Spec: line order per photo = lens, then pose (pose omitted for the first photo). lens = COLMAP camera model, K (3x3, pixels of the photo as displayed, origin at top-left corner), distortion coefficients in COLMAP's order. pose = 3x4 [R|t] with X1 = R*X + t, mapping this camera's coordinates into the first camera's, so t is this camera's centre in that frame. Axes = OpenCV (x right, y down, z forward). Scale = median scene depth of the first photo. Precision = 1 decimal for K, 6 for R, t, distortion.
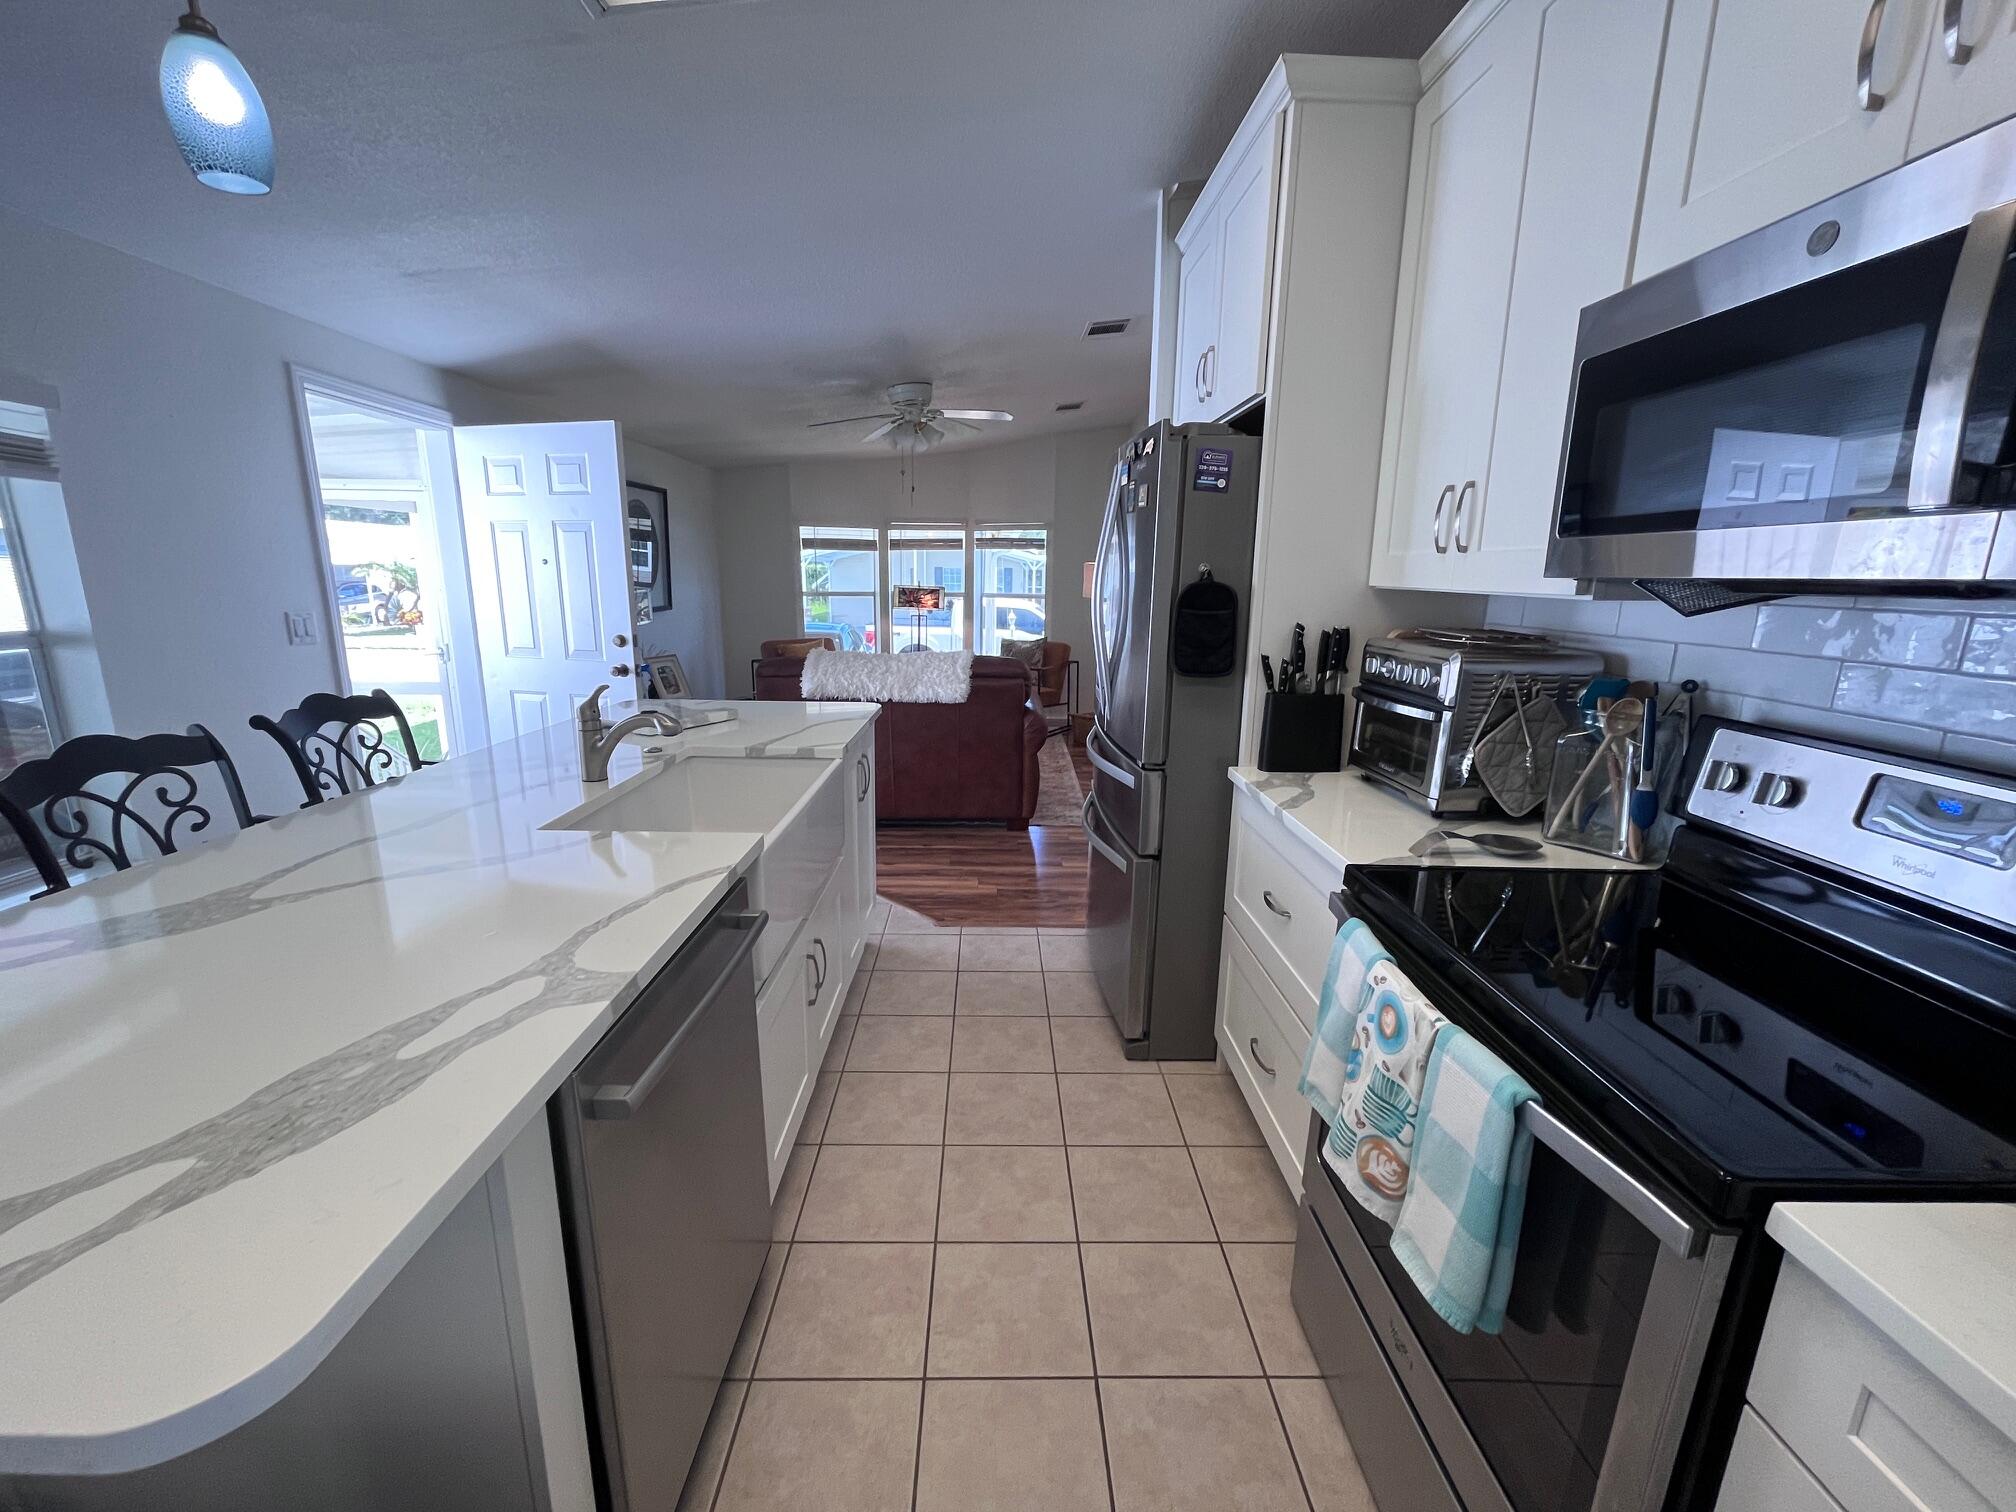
lens RADIAL K [[818.5, 0, 1005.8], [0, 818.5, 756.4], [0, 0, 1]] dist [-0.004445, 0.000069]
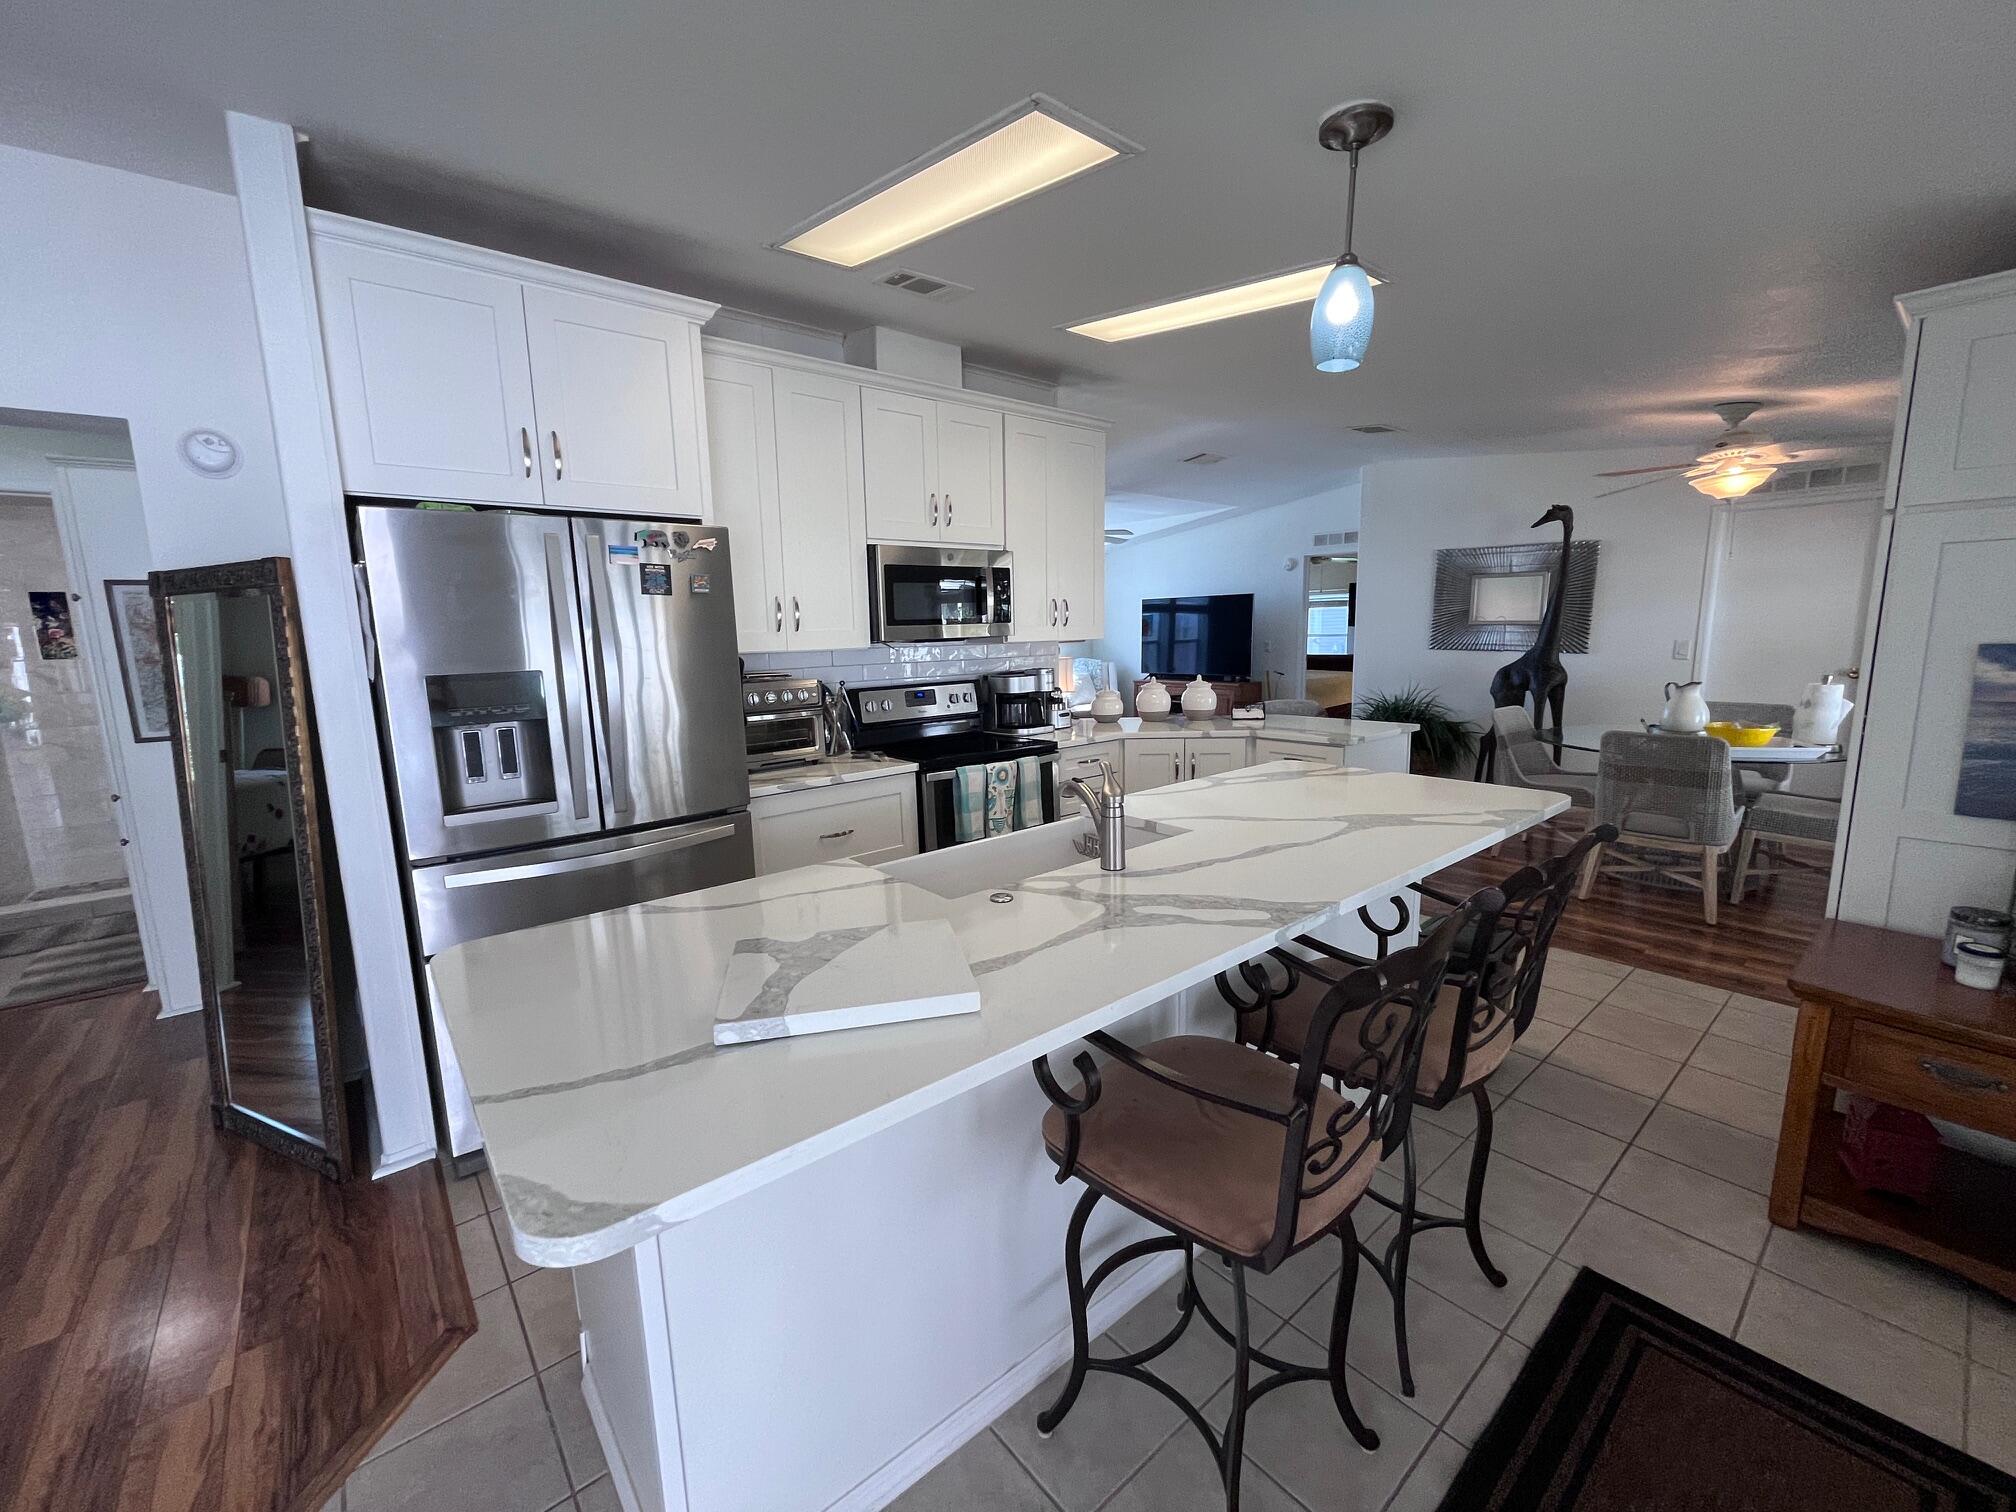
lens RADIAL K [[818.5, 0, 1005.8], [0, 818.5, 756.4], [0, 0, 1]] dist [-0.004445, 0.000069]
pose [[-0.625977, -0.119808, 0.770583, -1.037267], [0.188660, 0.935511, 0.298707, -0.365131], [-0.756677, 0.332362, -0.563006, 1.444312]]
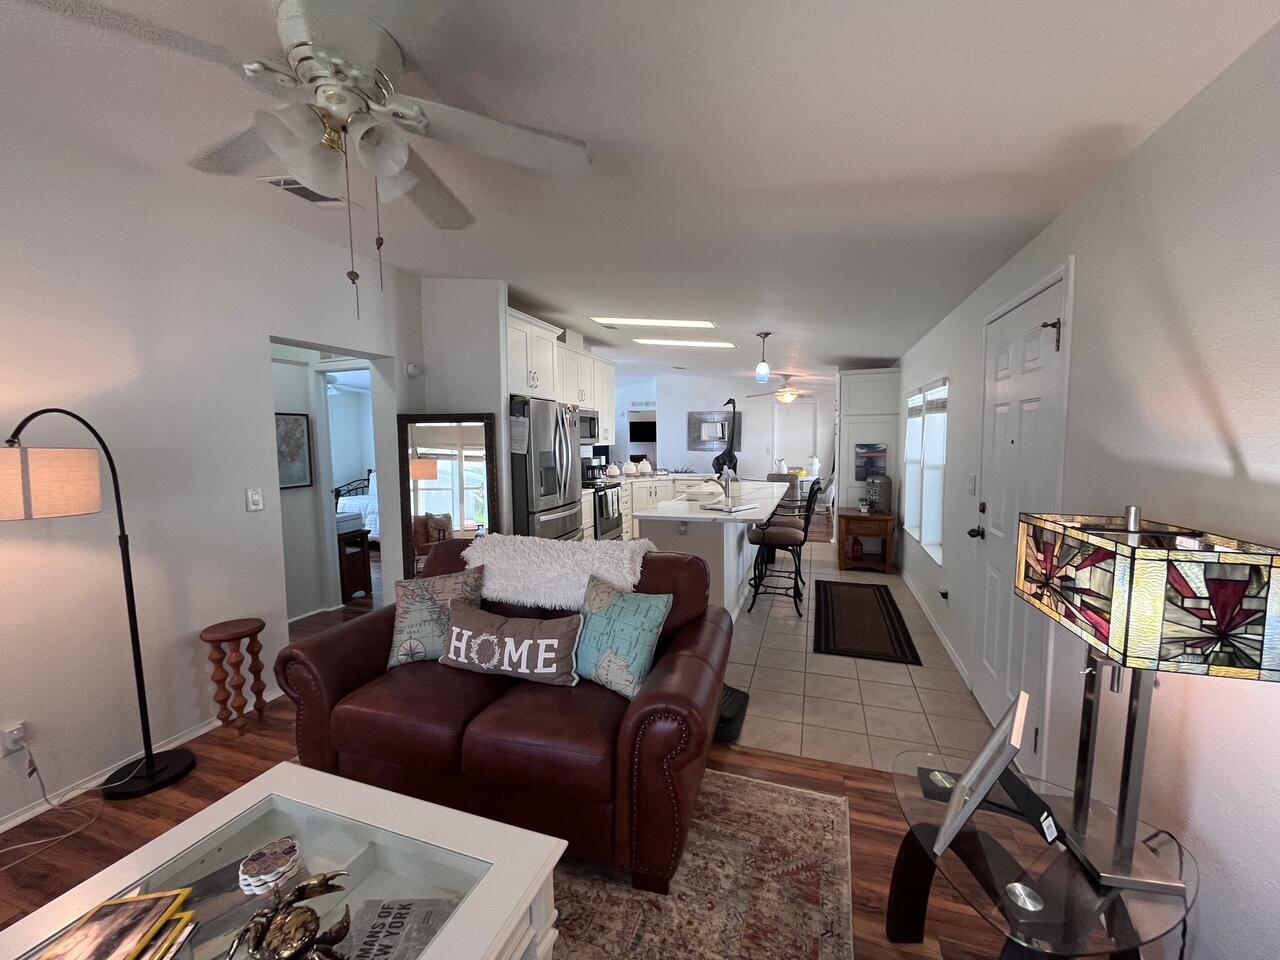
lens RADIAL K [[519.7, 0, 638.6], [0, 519.7, 480.2], [0, 0, 1]] dist [-0.004445, 0.000069]
pose [[-0.938798, -0.027415, 0.343377, -0.865450], [0.078931, 0.953186, 0.291902, -0.735103], [-0.335304, 0.301140, -0.892684, 3.039241]]
